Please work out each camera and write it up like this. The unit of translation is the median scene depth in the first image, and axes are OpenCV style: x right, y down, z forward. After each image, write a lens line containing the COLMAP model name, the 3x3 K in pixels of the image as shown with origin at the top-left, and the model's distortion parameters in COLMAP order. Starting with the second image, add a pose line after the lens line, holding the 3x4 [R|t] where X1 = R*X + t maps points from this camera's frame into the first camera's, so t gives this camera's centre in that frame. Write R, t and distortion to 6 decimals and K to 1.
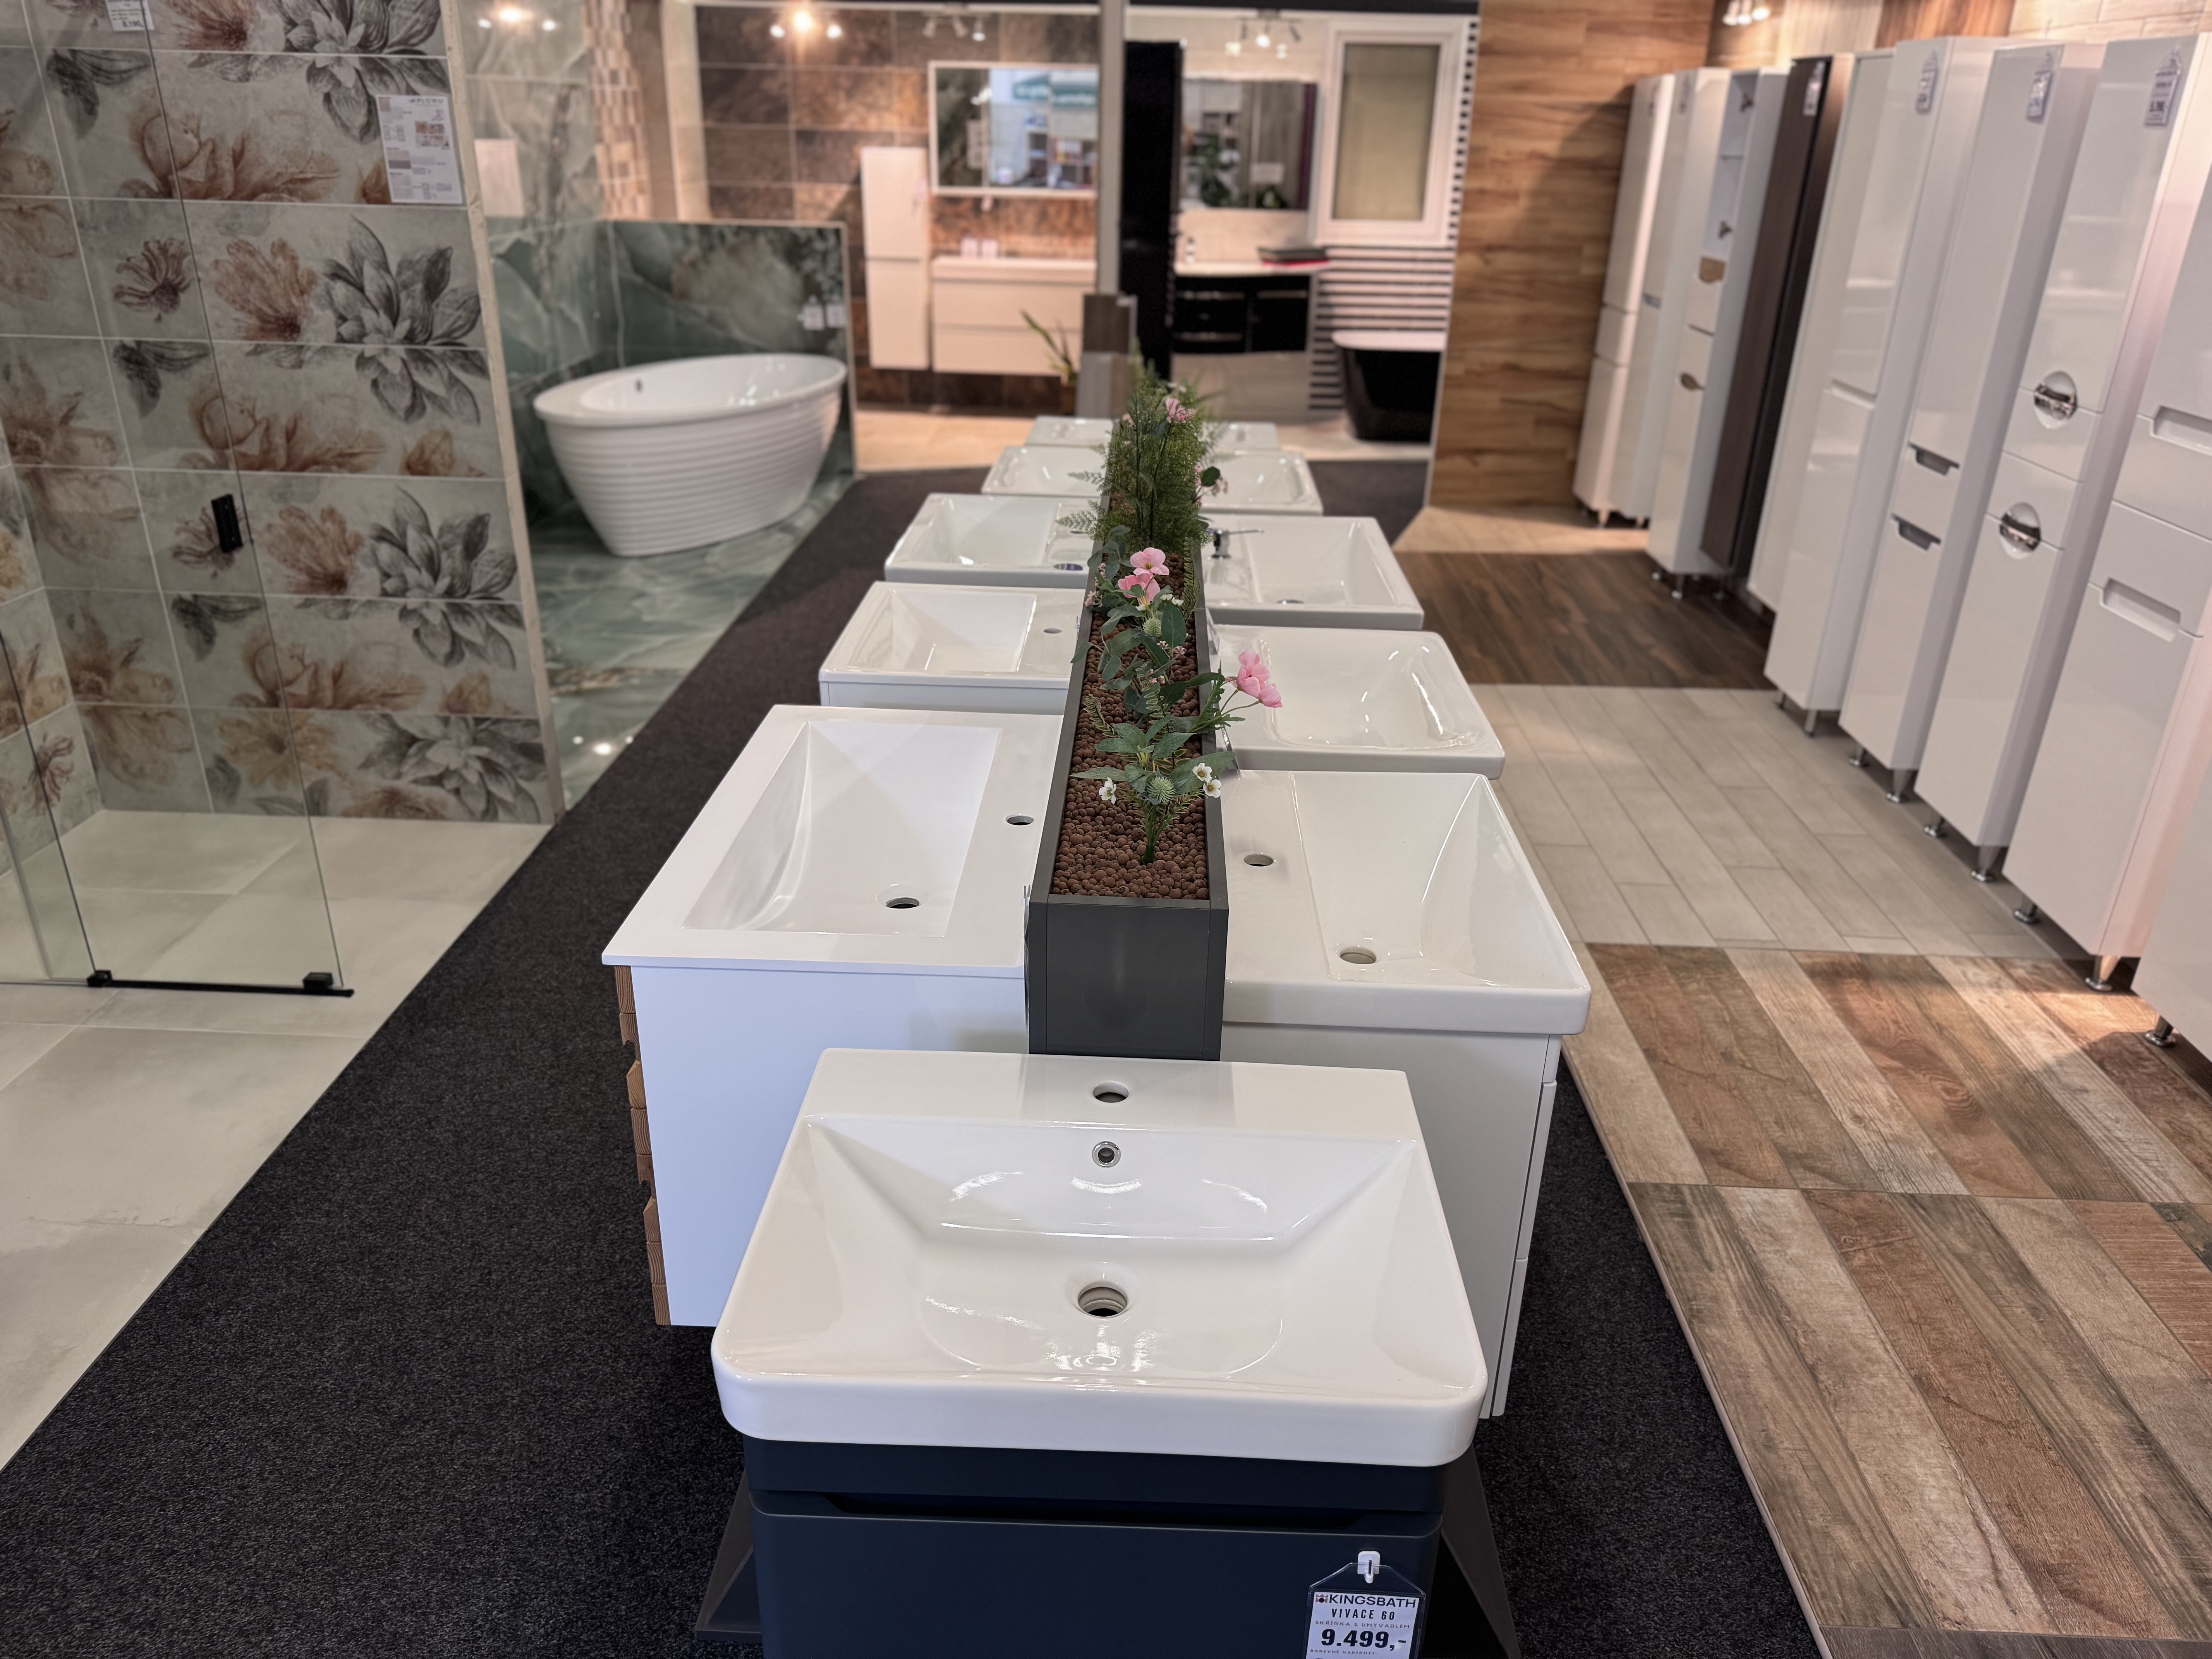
lens RADIAL K [[1565.6, 0, 1110.1], [0, 1565.6, 831.3], [0, 0, 1]] dist [0.032135, -0.038726]
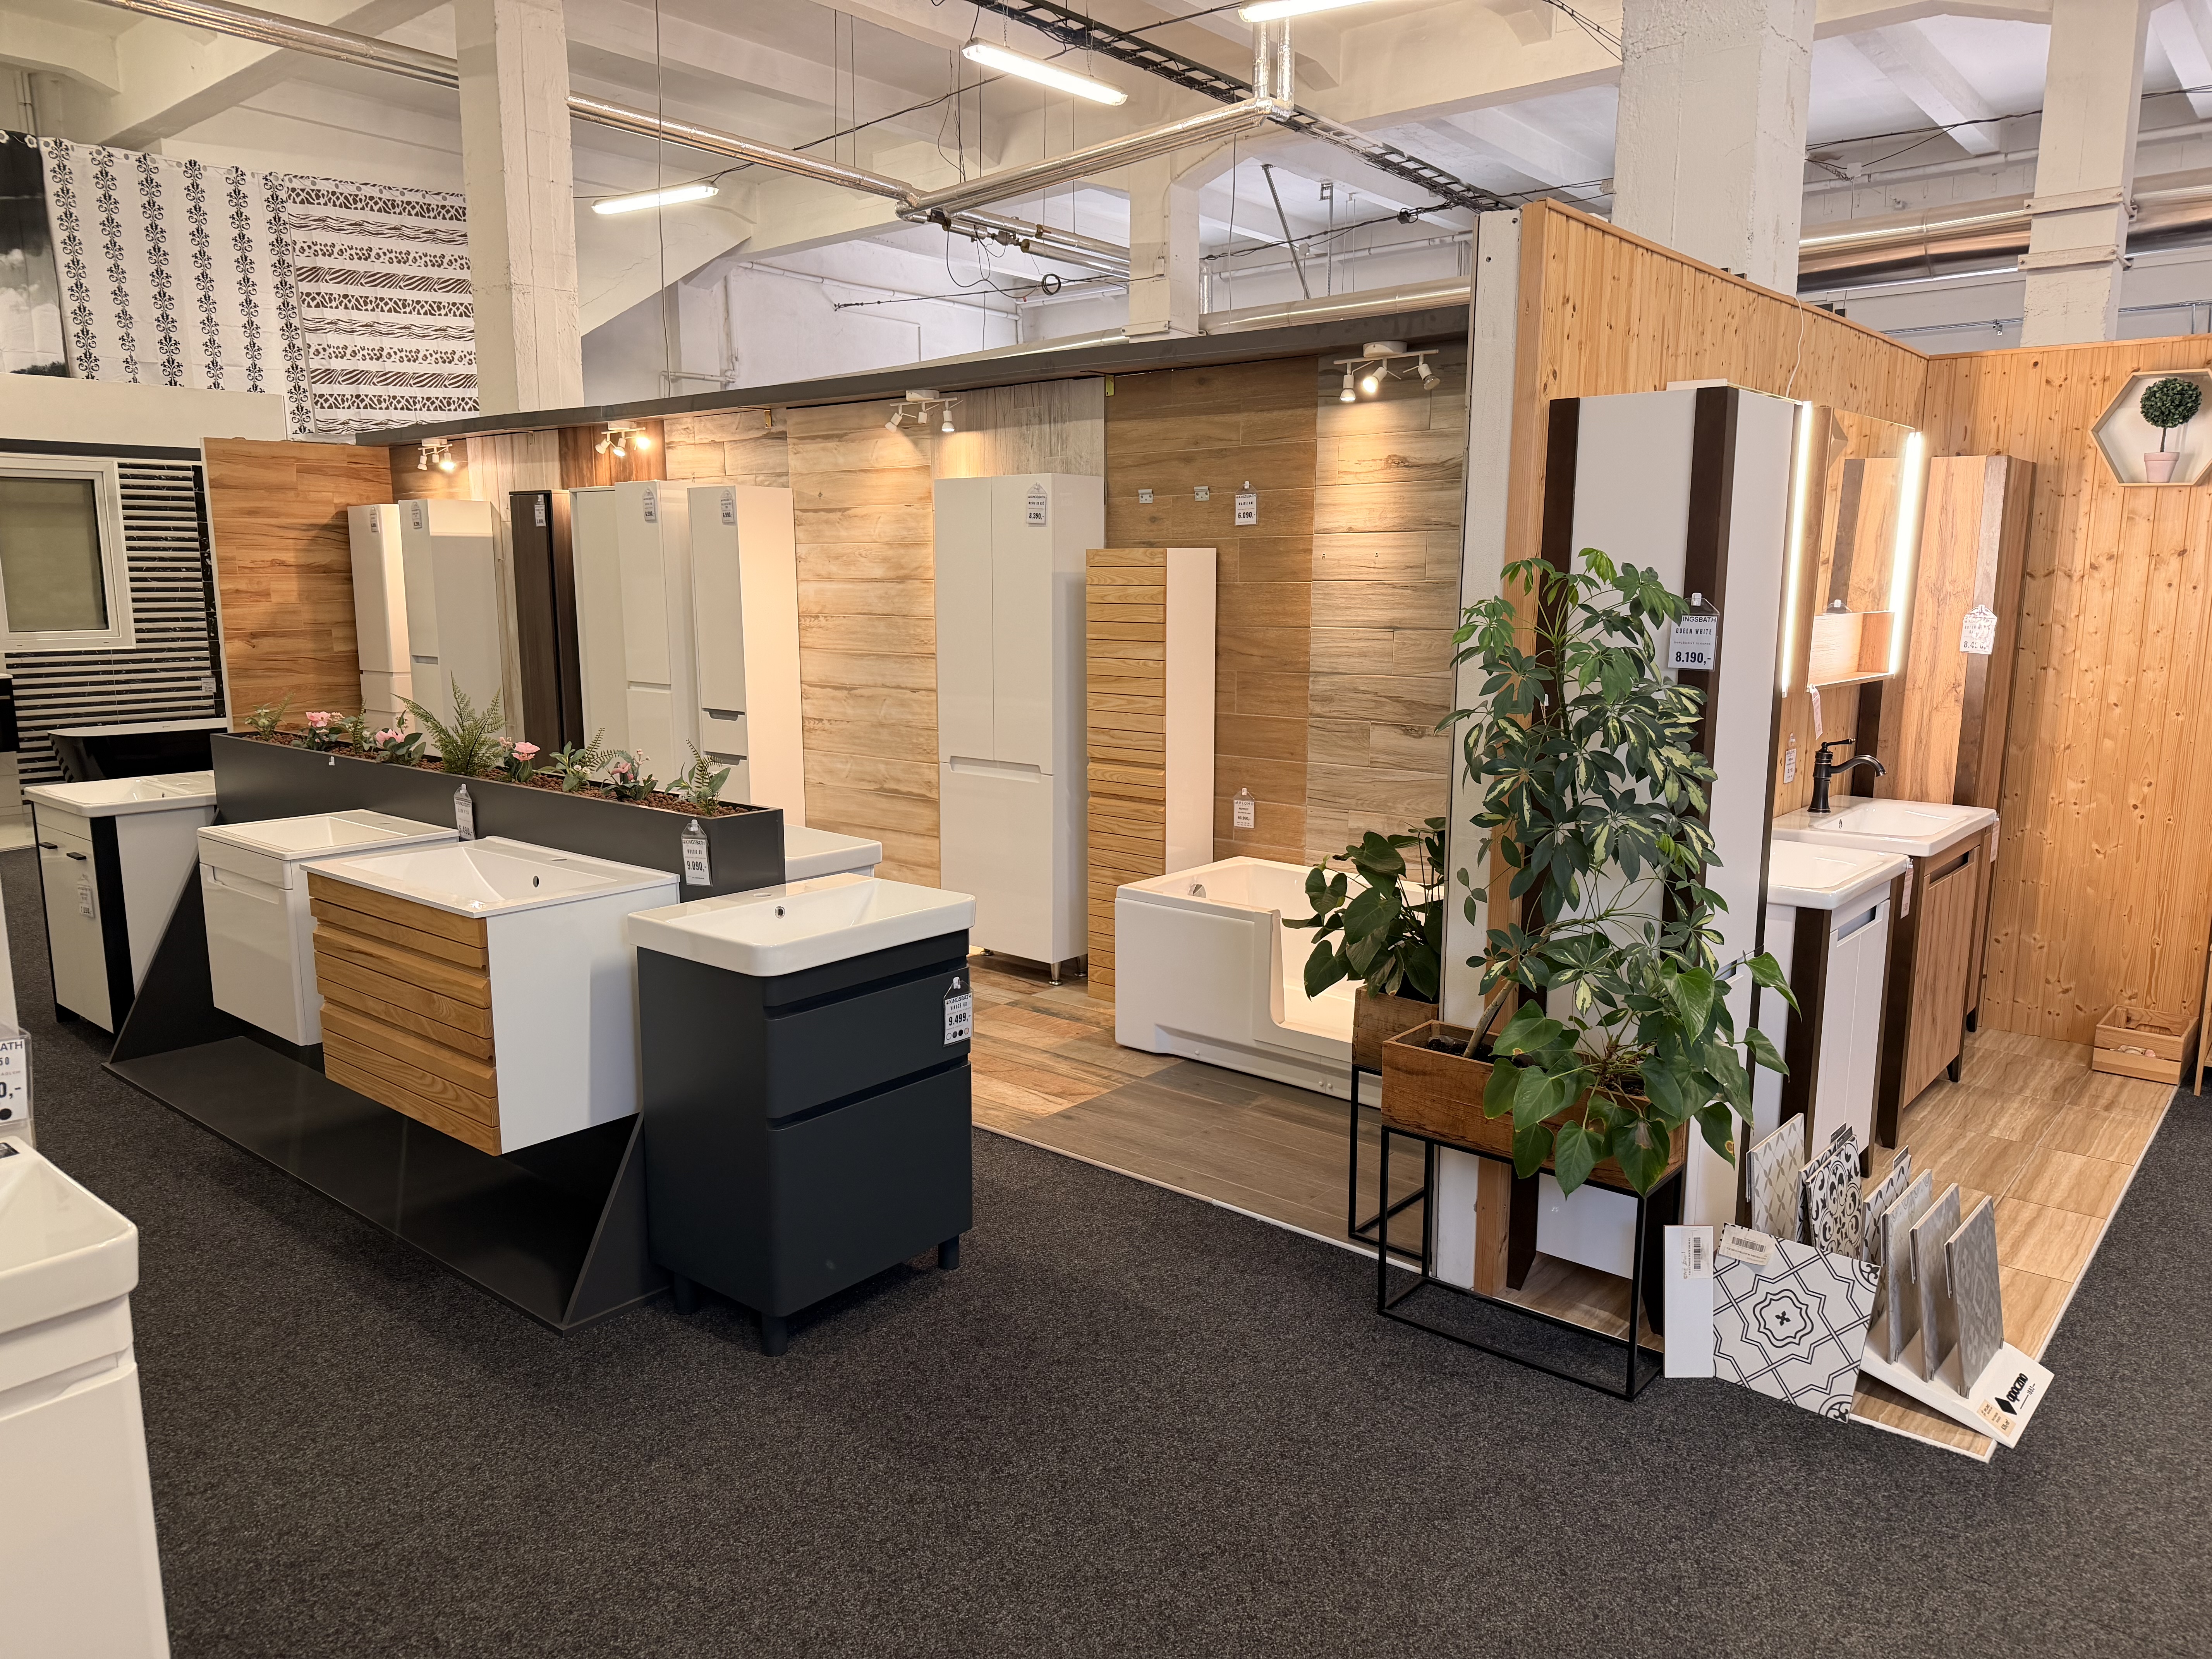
lens RADIAL K [[1562.8, 0, 1092.2], [0, 1562.8, 826.7], [0, 0, 1]] dist [0.024706, -0.034343]
pose [[0.625570, -0.150662, 0.765482, -0.532094], [0.337141, 0.937037, -0.091093, 0.164716], [-0.703561, 0.315061, 0.636977, -0.302854]]
